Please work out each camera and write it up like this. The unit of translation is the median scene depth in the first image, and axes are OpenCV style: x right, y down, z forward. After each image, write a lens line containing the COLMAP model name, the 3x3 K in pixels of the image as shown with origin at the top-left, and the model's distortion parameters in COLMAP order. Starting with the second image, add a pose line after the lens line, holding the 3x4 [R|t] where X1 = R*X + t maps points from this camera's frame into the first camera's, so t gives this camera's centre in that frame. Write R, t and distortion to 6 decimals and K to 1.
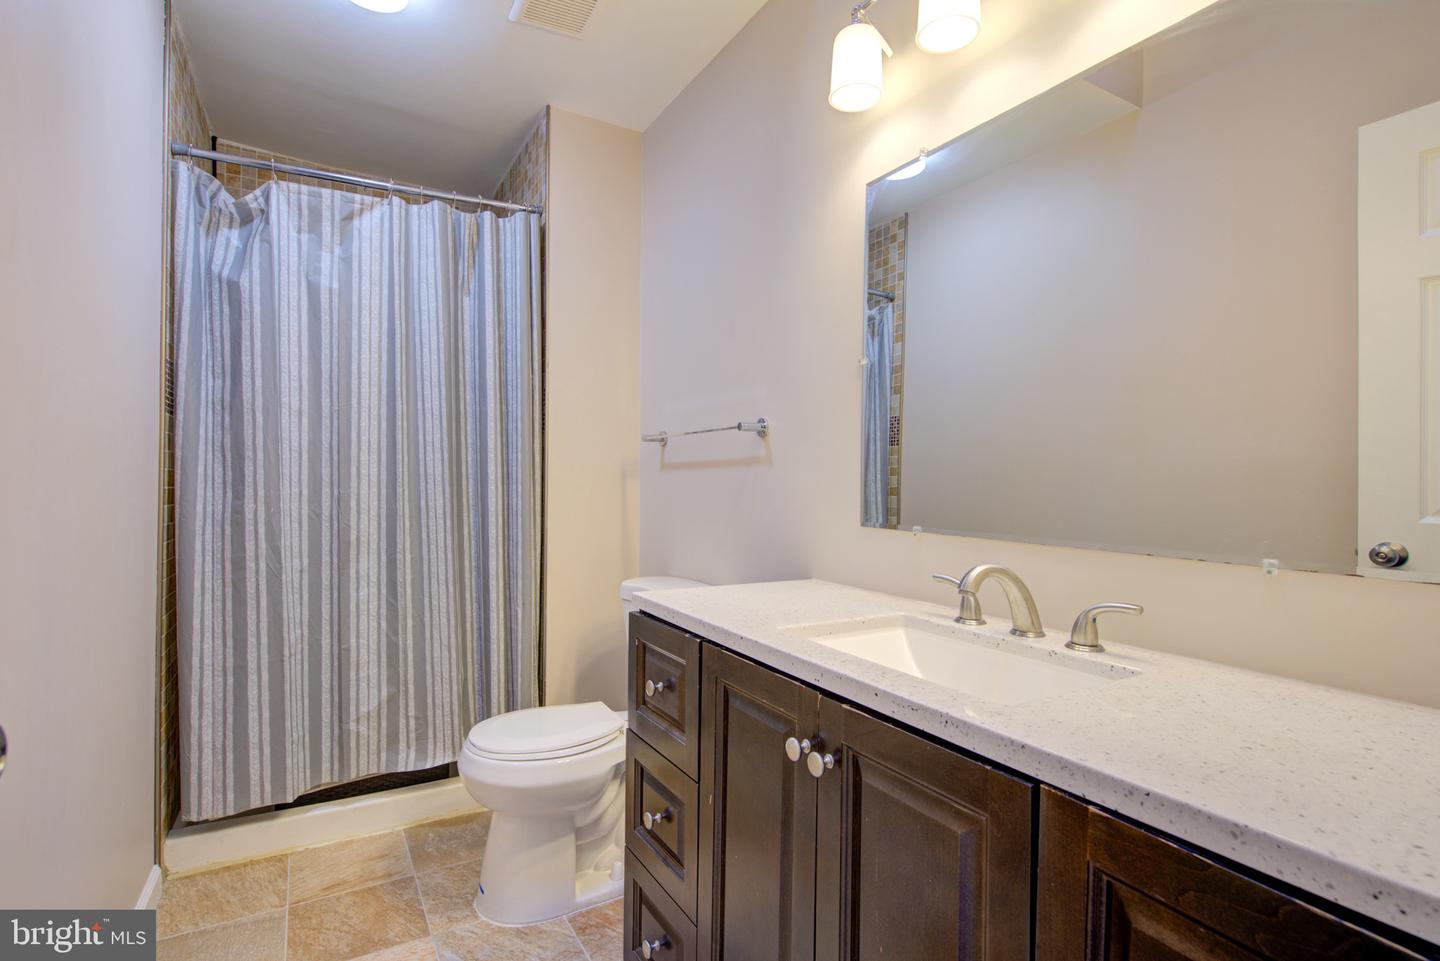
lens RADIAL K [[686.1, 0, 707.5], [0, 686.1, 493.0], [0, 0, 1]] dist [0.005794, -0.005590]
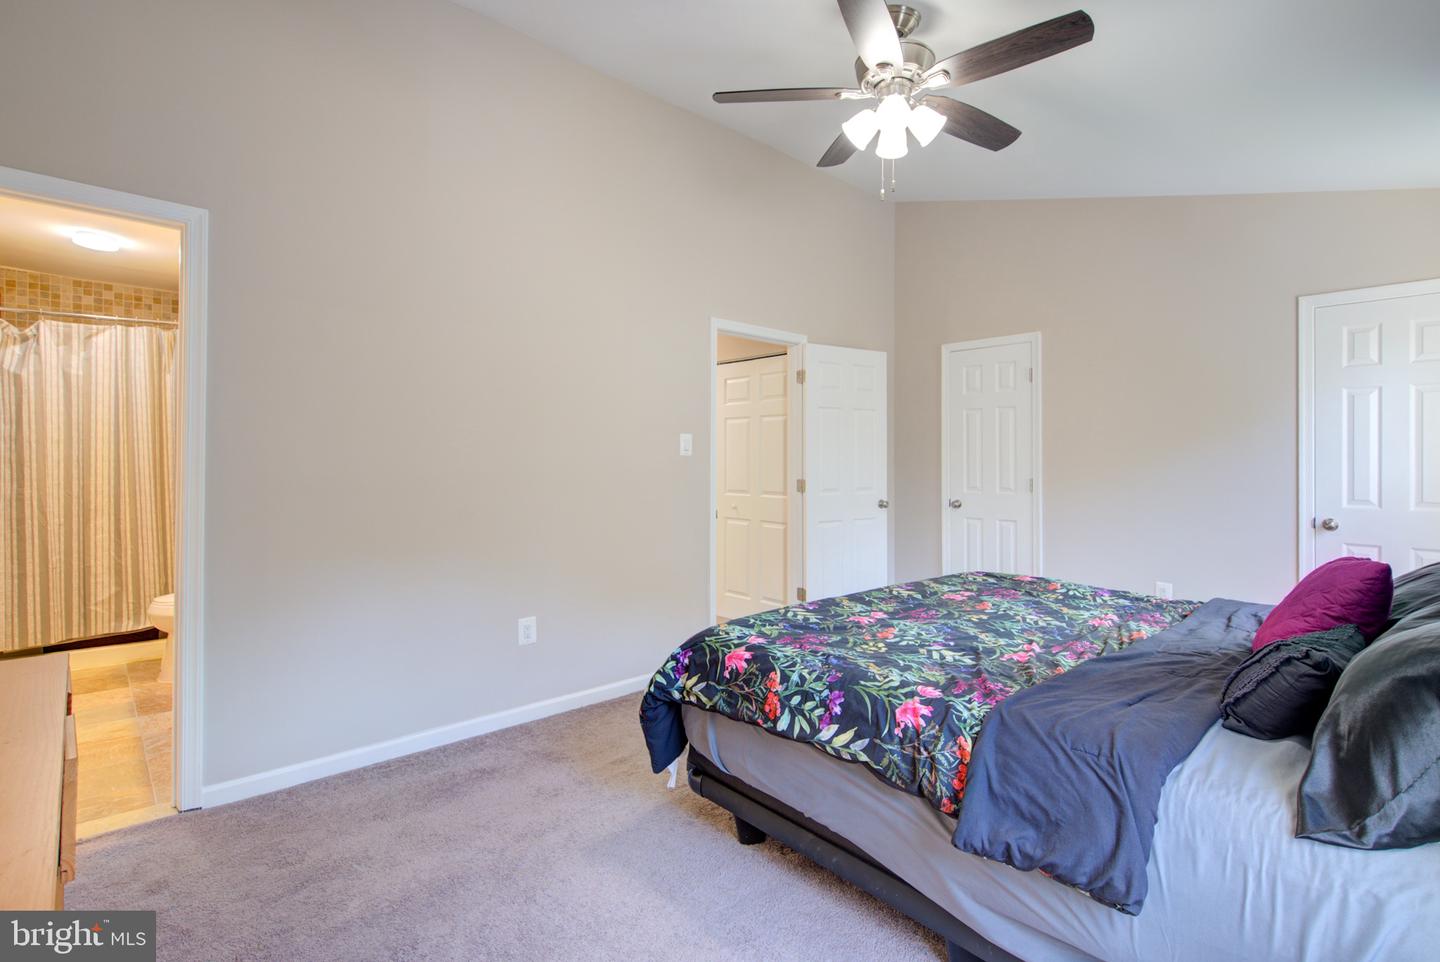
lens RADIAL K [[686.1, 0, 731.0], [0, 686.1, 466.9], [0, 0, 1]] dist [0.005794, -0.005590]
pose [[0.973250, -0.014798, 0.229273, 0.766179], [0.019088, 0.999682, -0.016506, 0.020222], [-0.228956, 0.020441, 0.973222, -1.247791]]
